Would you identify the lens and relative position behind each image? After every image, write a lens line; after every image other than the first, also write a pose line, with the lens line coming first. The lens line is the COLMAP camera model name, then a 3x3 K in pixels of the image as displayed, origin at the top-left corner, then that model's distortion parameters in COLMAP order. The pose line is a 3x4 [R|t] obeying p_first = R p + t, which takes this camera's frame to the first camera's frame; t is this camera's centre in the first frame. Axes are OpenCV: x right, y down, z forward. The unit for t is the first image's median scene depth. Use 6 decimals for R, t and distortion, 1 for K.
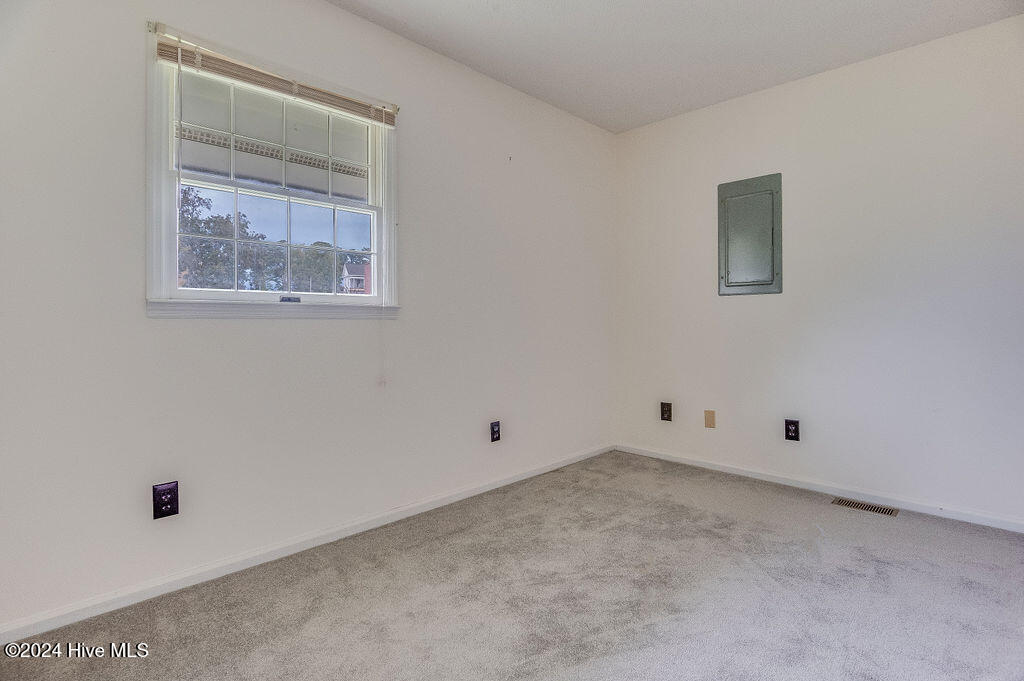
lens RADIAL K [[503.4, 0, 512.5], [0, 503.4, 332.3], [0, 0, 1]] dist [-0.002151, -0.000681]
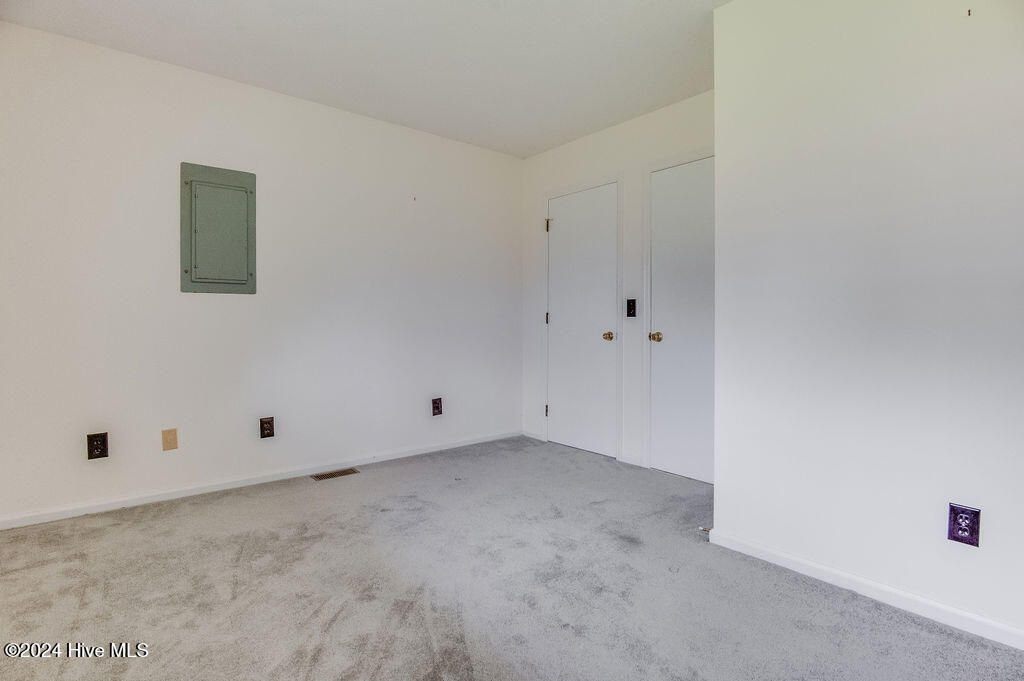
lens RADIAL K [[503.4, 0, 512.5], [0, 503.4, 332.3], [0, 0, 1]] dist [-0.002151, -0.000681]
pose [[0.120545, -0.017714, 0.992550, -0.442208], [0.019768, 0.999685, 0.015440, -0.007681], [-0.992511, 0.017759, 0.120857, 0.408041]]
